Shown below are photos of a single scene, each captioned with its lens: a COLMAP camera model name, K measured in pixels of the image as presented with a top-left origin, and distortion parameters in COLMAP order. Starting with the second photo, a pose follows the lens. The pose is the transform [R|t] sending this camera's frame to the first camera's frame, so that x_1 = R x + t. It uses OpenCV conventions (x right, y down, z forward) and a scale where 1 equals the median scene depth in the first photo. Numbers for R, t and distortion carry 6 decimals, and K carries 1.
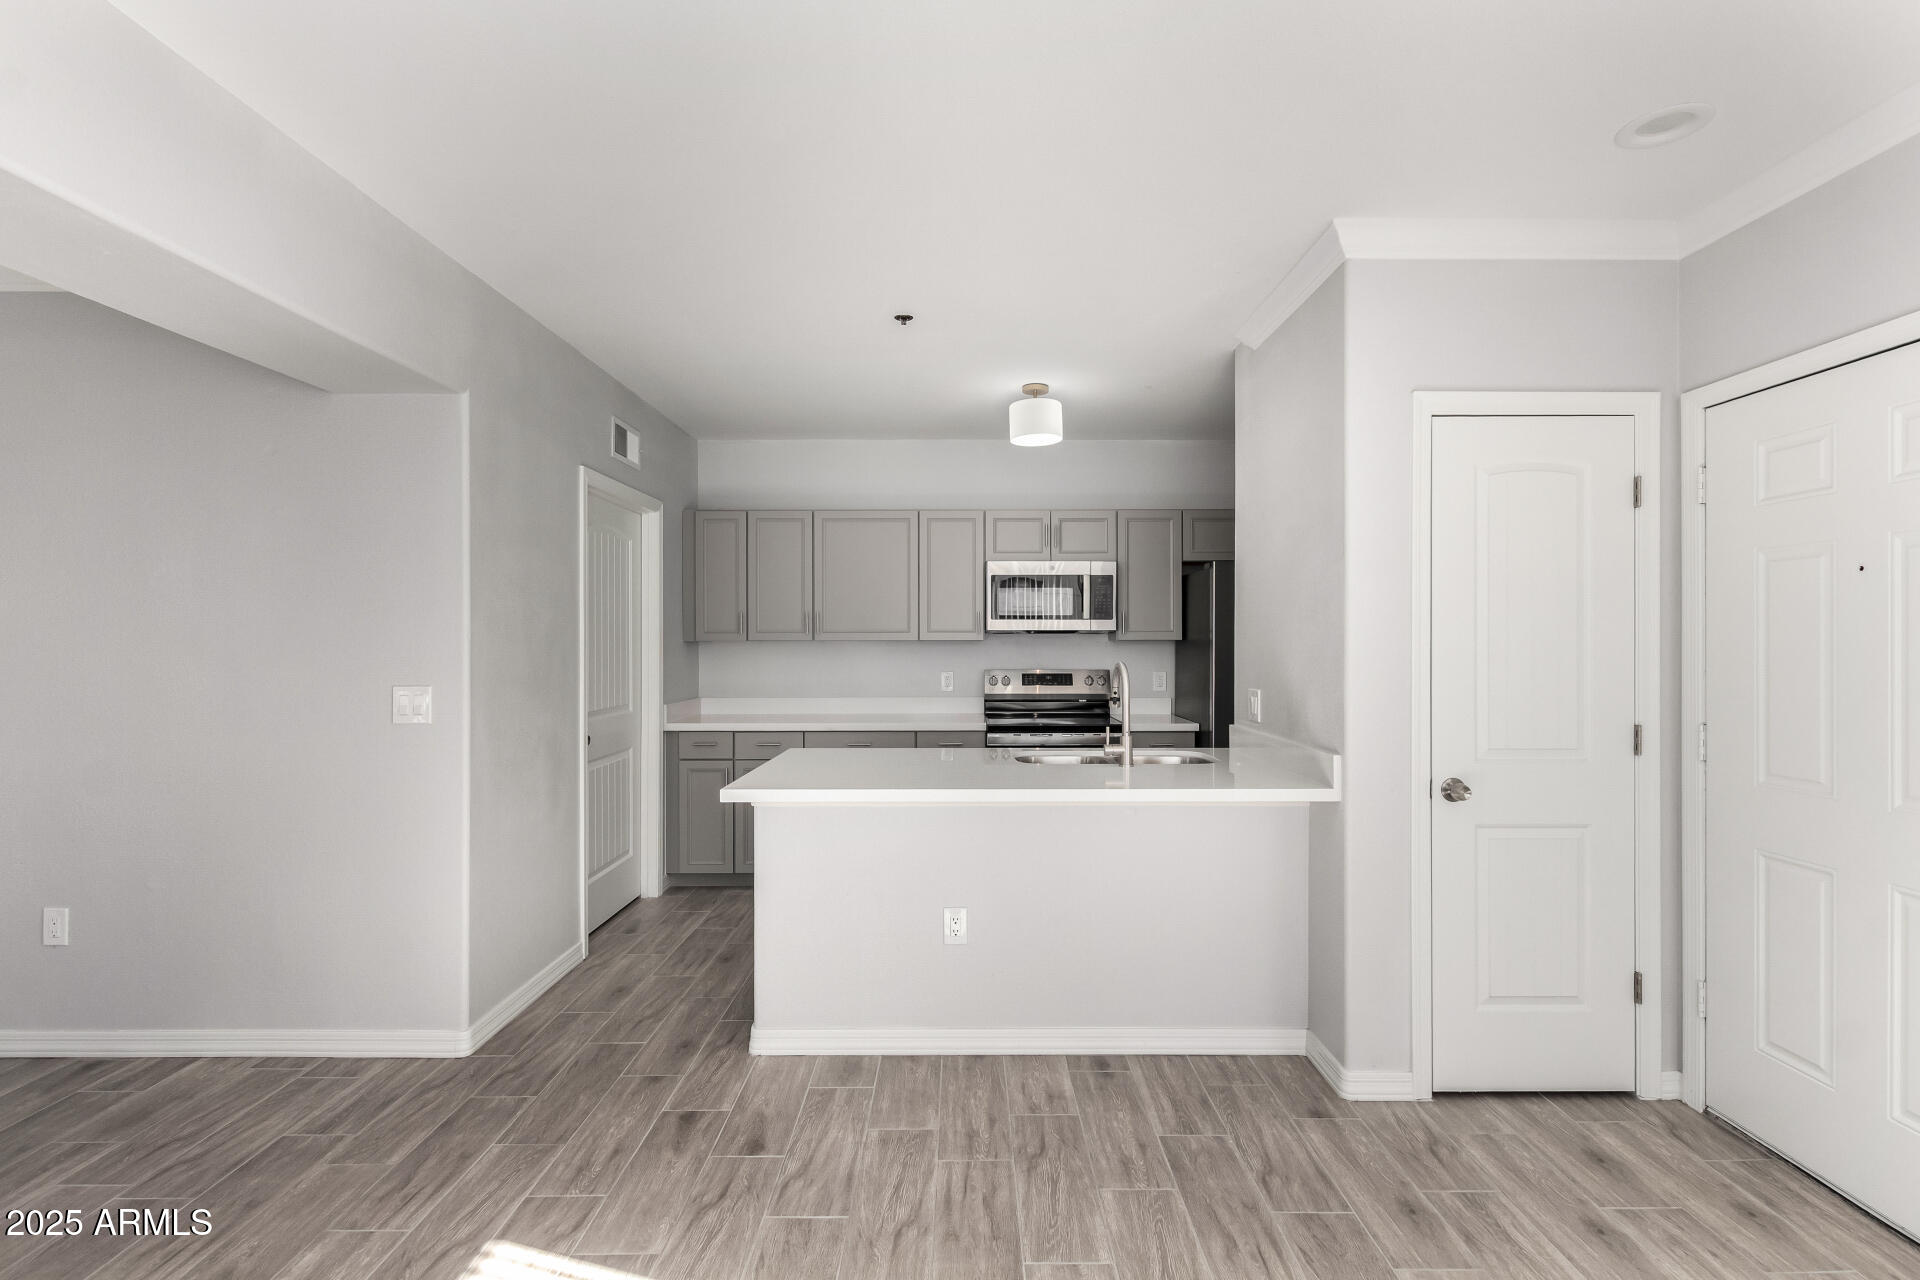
lens RADIAL K [[943.2, 0, 956.1], [0, 943.2, 640.3], [0, 0, 1]] dist [0.002039, -0.000973]
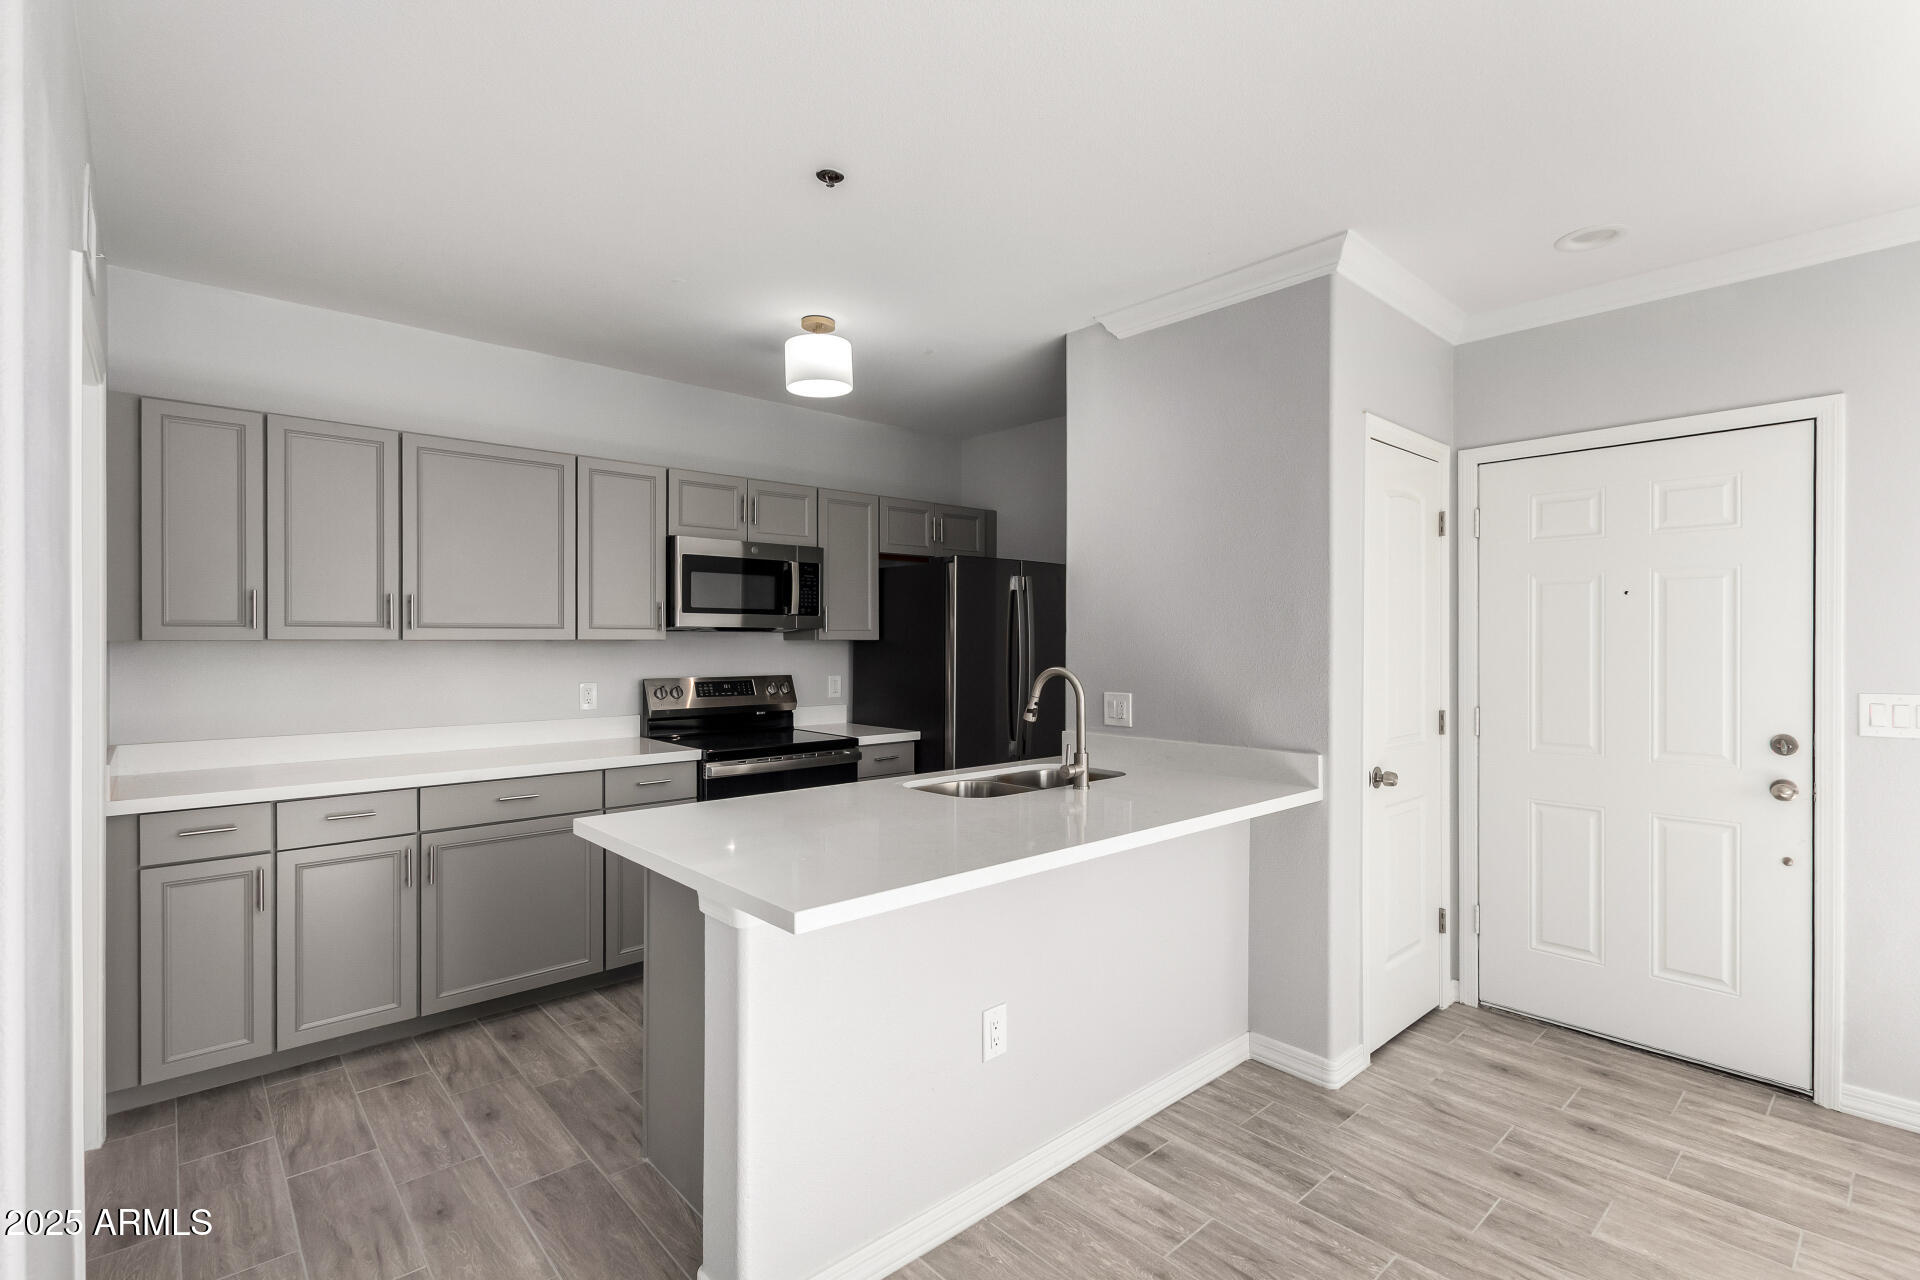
lens RADIAL K [[920.4, 0, 1019.5], [0, 920.4, 640.6], [0, 0, 1]] dist [0.002344, 0.000757]
pose [[0.715958, 0.002208, 0.698140, -0.382778], [-0.003437, 0.999994, 0.000362, -0.001170], [-0.698135, -0.002659, 0.715961, 0.375017]]
